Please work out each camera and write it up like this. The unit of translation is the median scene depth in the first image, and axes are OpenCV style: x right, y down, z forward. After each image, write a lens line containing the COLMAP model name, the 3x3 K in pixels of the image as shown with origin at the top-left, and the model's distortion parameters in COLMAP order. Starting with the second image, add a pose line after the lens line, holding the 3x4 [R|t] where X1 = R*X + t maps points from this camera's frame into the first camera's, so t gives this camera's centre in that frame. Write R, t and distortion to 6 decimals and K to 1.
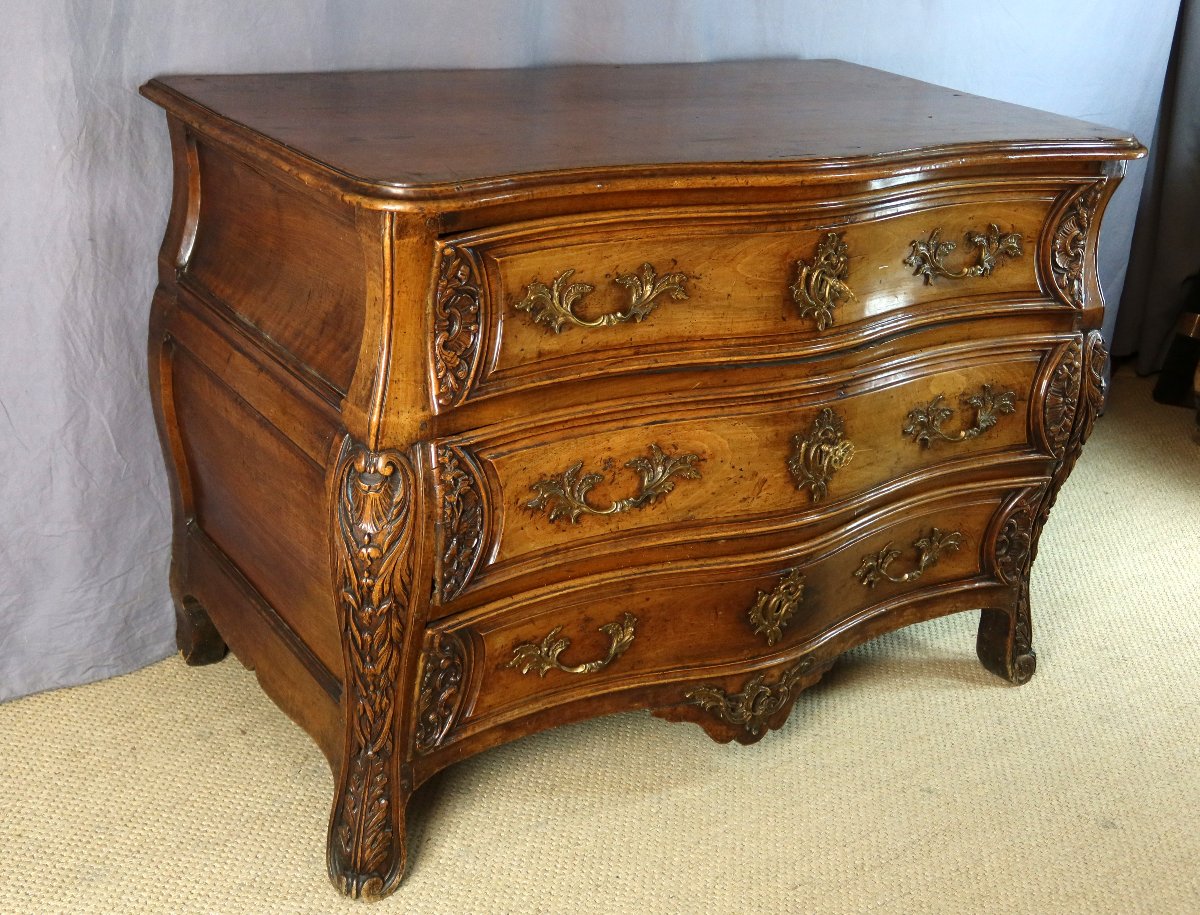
lens RADIAL K [[1568.6, 0, 513.2], [0, 1568.6, 436.6], [0, 0, 1]] dist [0.002353, 0.000000]
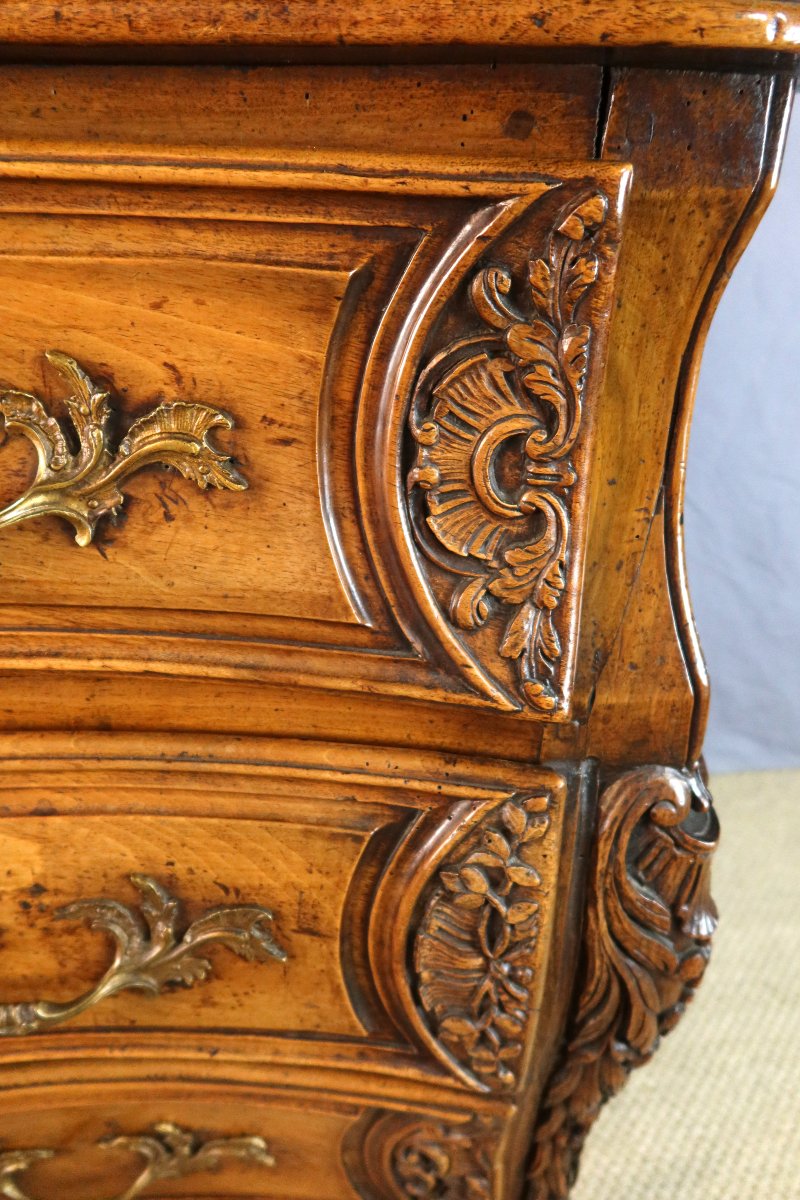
lens RADIAL K [[818.9, 0, 400.5], [0, 818.9, 600.5], [0, 0, 1]] dist [-0.025538, 0.012499]
pose [[0.853652, 0.186501, -0.486309, 0.486069], [-0.145924, 0.981939, 0.120427, -0.135570], [0.499985, -0.031839, 0.865449, 1.030755]]
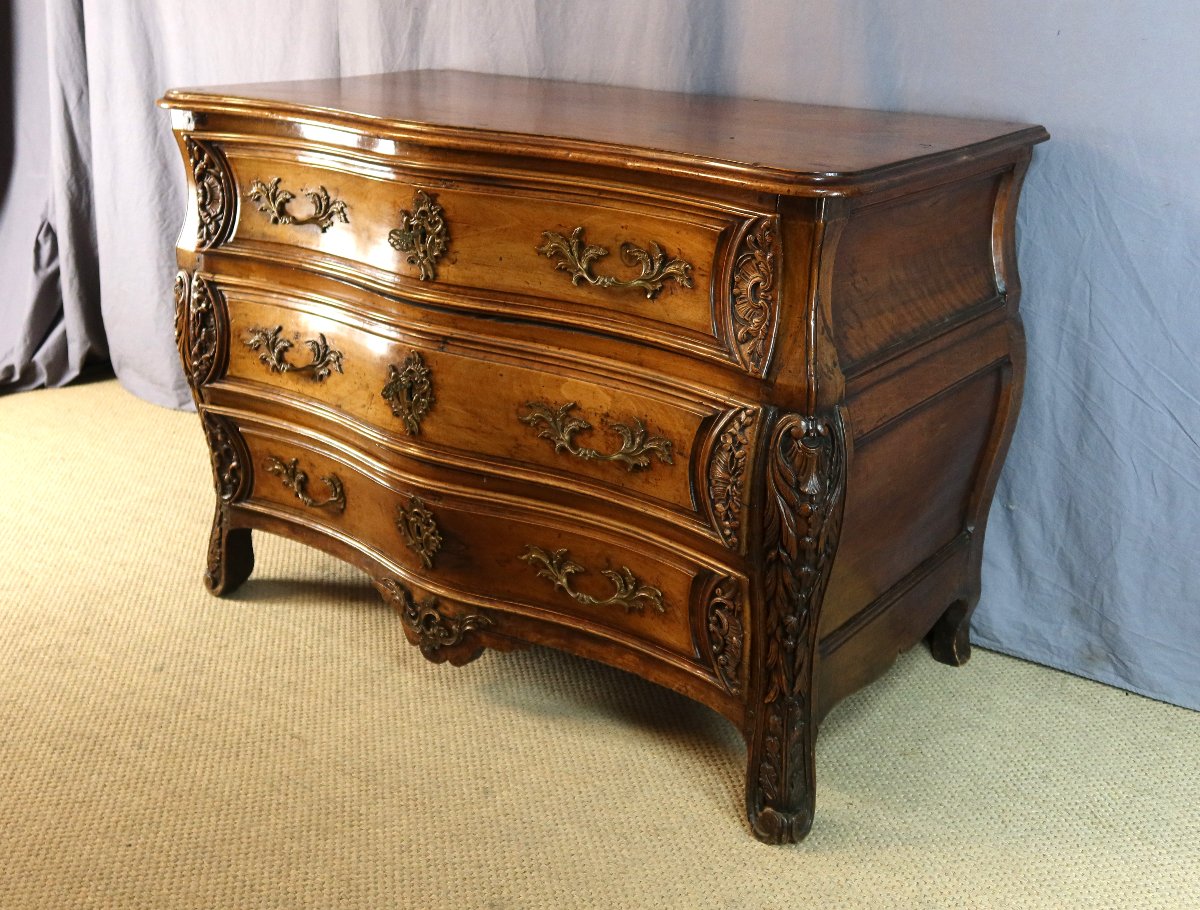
lens RADIAL K [[1374.2, 0, 597.2], [0, 1374.2, 465.9], [0, 0, 1]] dist [-0.004425, 0.000000]
pose [[0.339360, 0.268805, -0.901431, 1.197864], [-0.347430, 0.926358, 0.145441, -0.135143], [0.874143, 0.263827, 0.407760, 0.767491]]
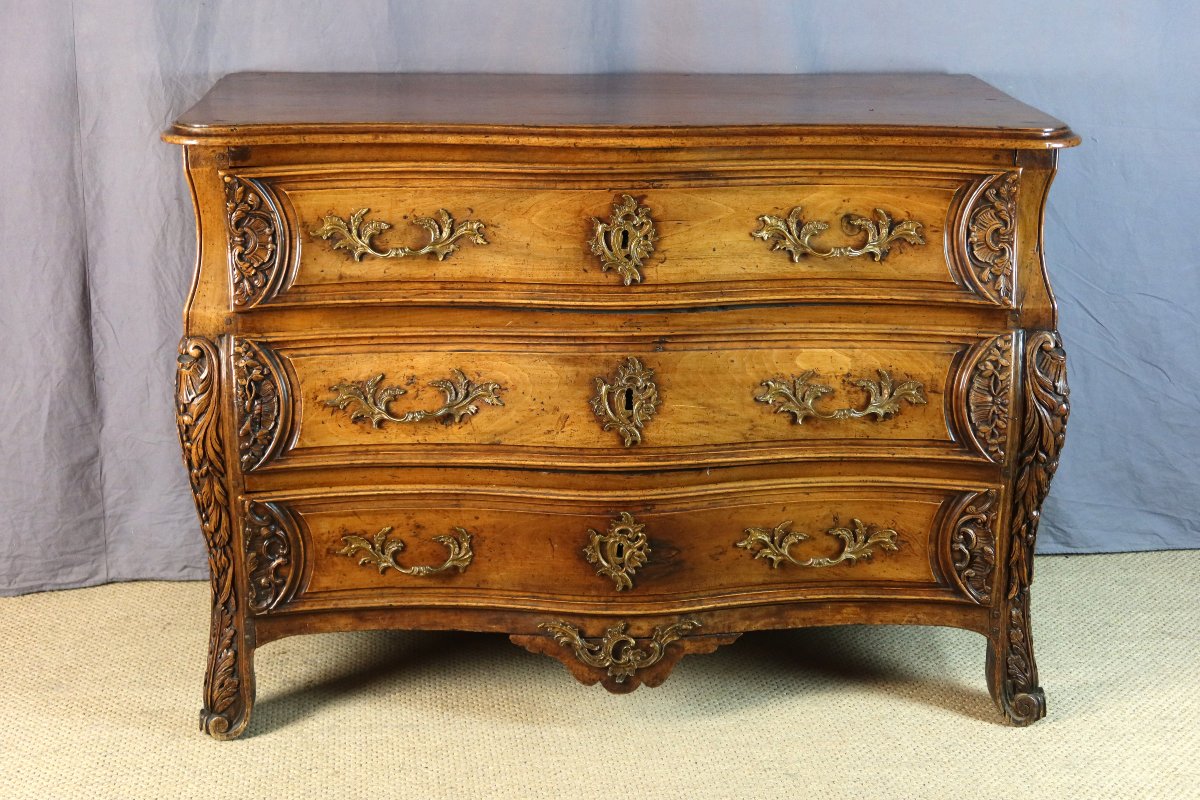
lens RADIAL K [[2012.4, 0, 631.4], [0, 2012.4, 379.2], [0, 0, 1]] dist [0.015382, 0.000000]
pose [[0.869503, 0.064877, -0.489648, 0.921703], [-0.133293, 0.985377, -0.106137, 0.151263], [0.475602, 0.157553, 0.865436, -0.214701]]
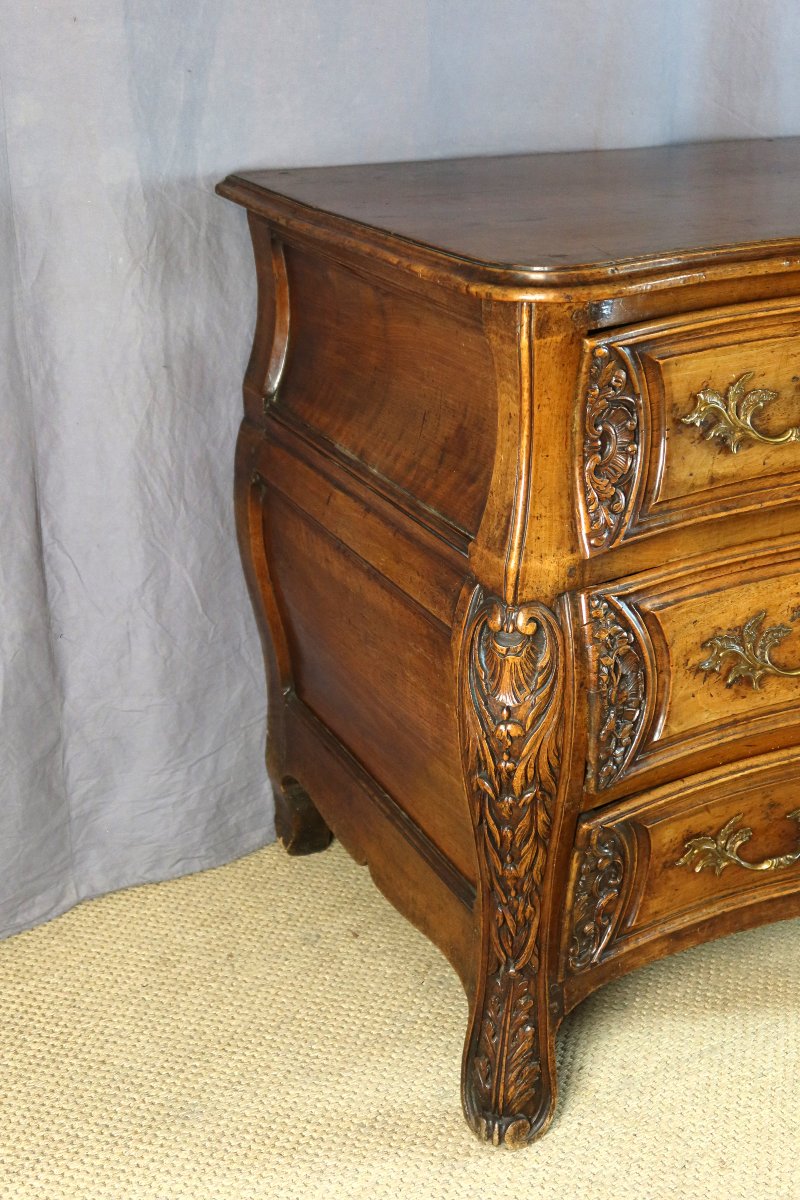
lens RADIAL K [[1594.2, 0, 424.8], [0, 1594.2, 588.3], [0, 0, 1]] dist [0.010009, 0.000000]
pose [[0.993466, -0.027066, -0.110872, -0.037843], [0.027271, 0.999628, 0.000335, -0.000771], [0.110821, -0.003357, 0.993835, 0.160711]]
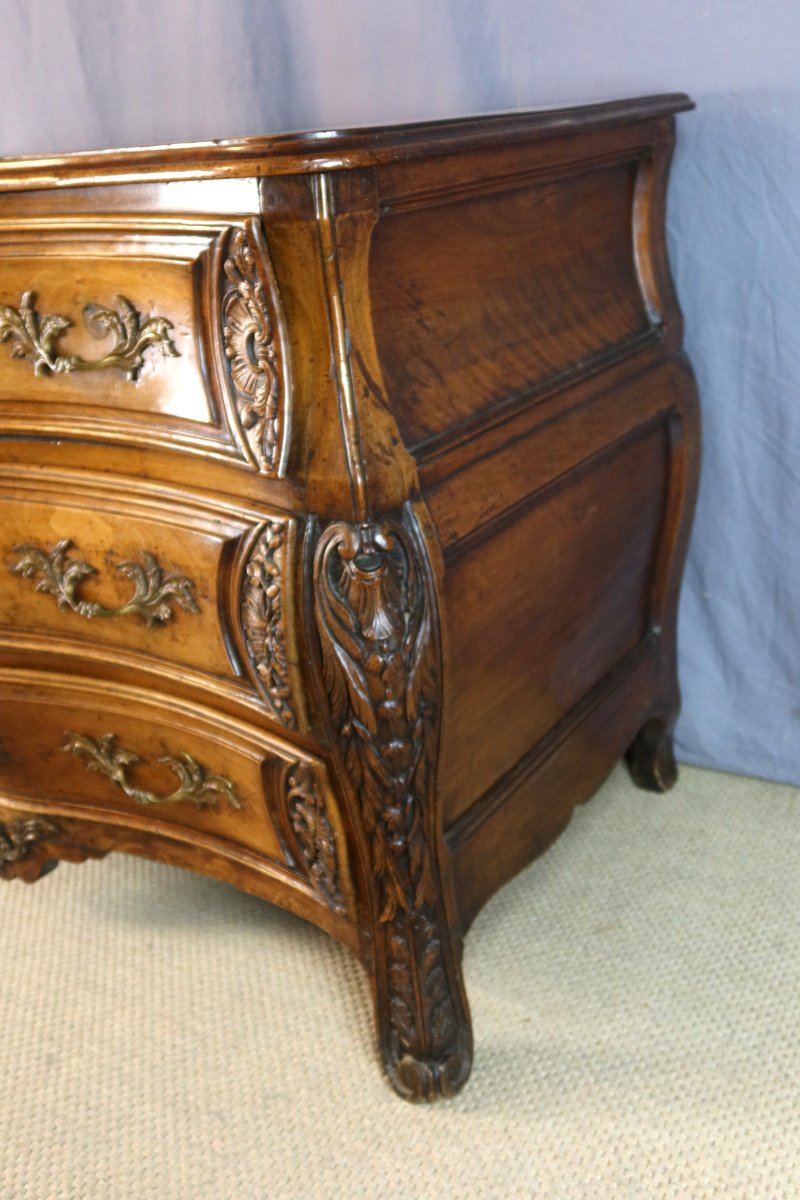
lens RADIAL K [[1132.6, 0, 417.3], [0, 1132.6, 609.4], [0, 0, 1]] dist [0.003414, 0.000000]
pose [[0.378052, 0.266085, -0.886722, 0.891223], [-0.234365, 0.954114, 0.186387, -0.144507], [0.895628, 0.137353, 0.423065, 1.056066]]
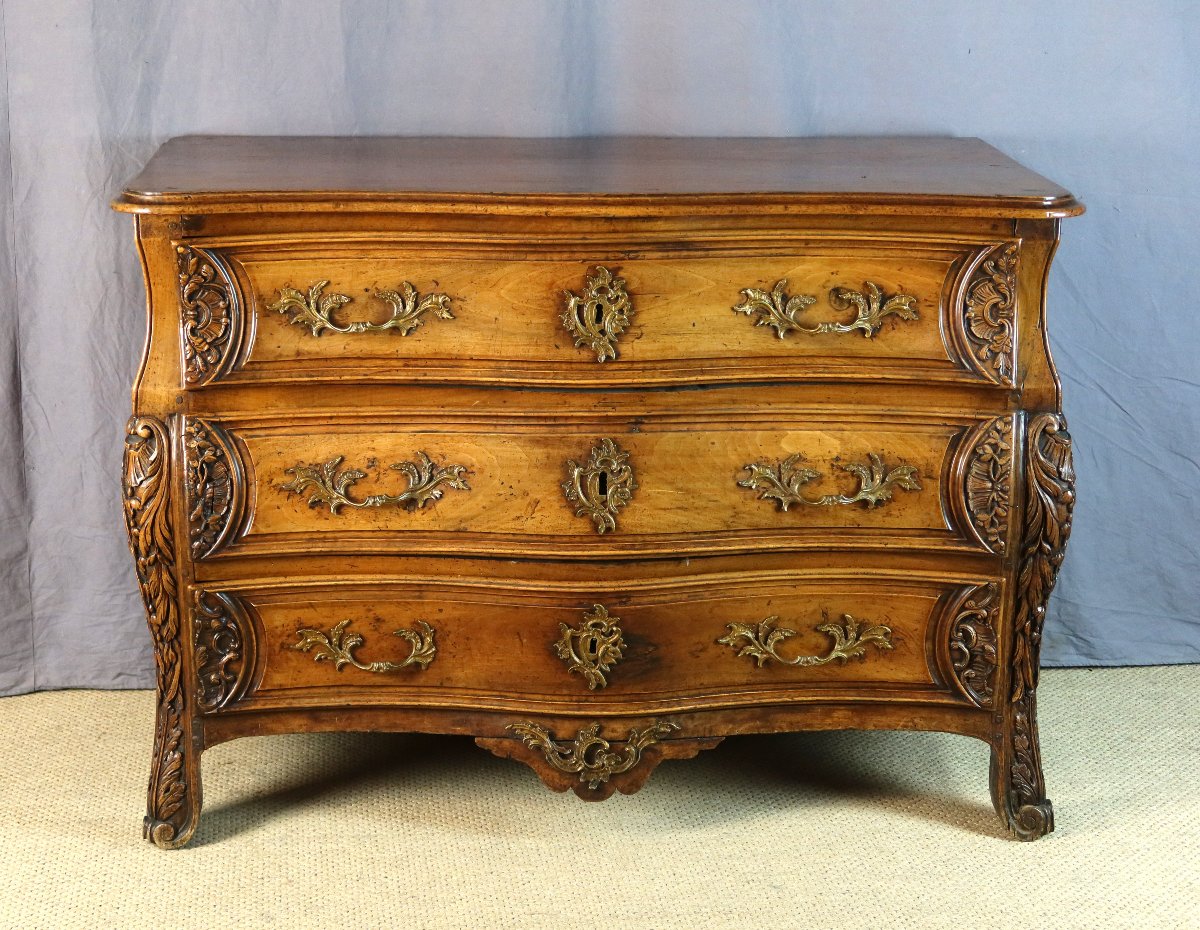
lens RADIAL K [[2499.2, 0, 569.2], [0, 2499.2, 449.2], [0, 0, 1]] dist [0.024474, 0.000000]
pose [[0.859496, 0.055639, -0.508104, 1.052932], [-0.138210, 0.982327, -0.126225, 0.206768], [0.492101, 0.178715, 0.851996, -0.420307]]
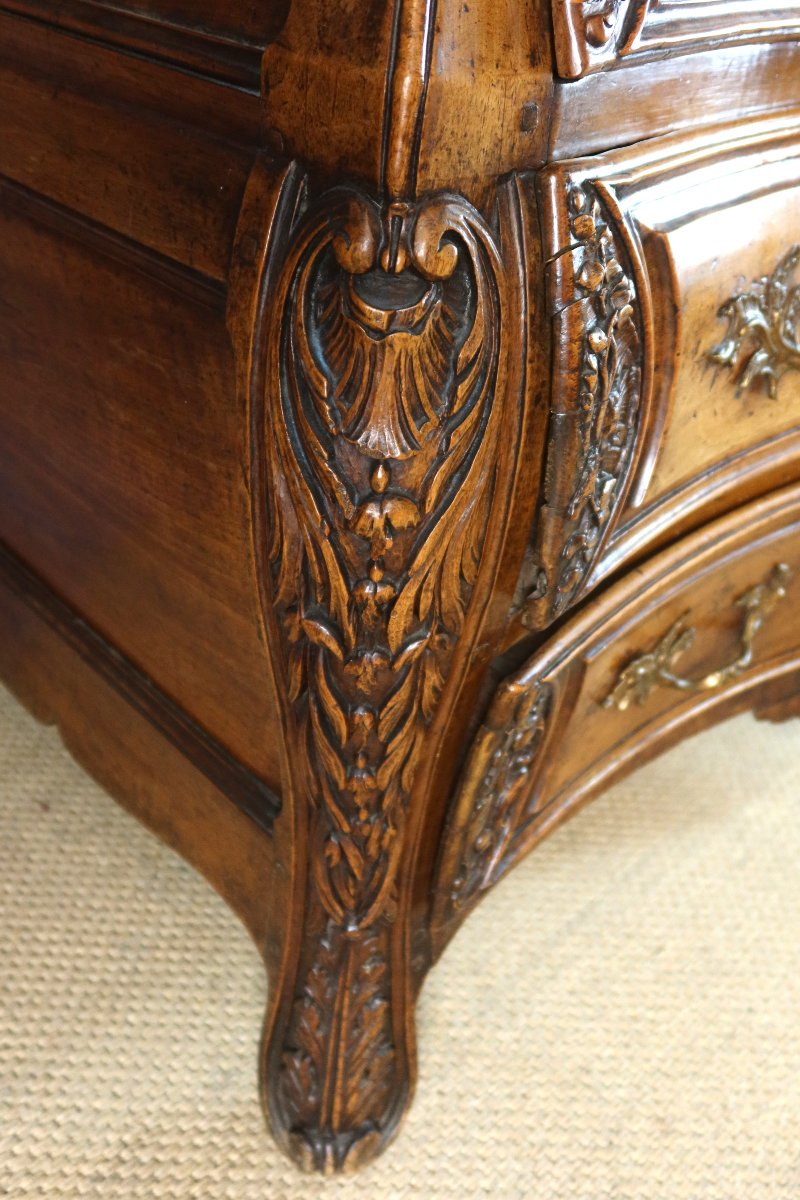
lens RADIAL K [[1132.6, 0, 402.8], [0, 1132.6, 592.8], [0, 0, 1]] dist [0.003414, 0.000000]
pose [[0.980770, -0.104216, 0.165014, -0.120272], [0.068178, 0.975179, 0.210659, 0.034565], [-0.182872, -0.195357, 0.963532, 0.685882]]
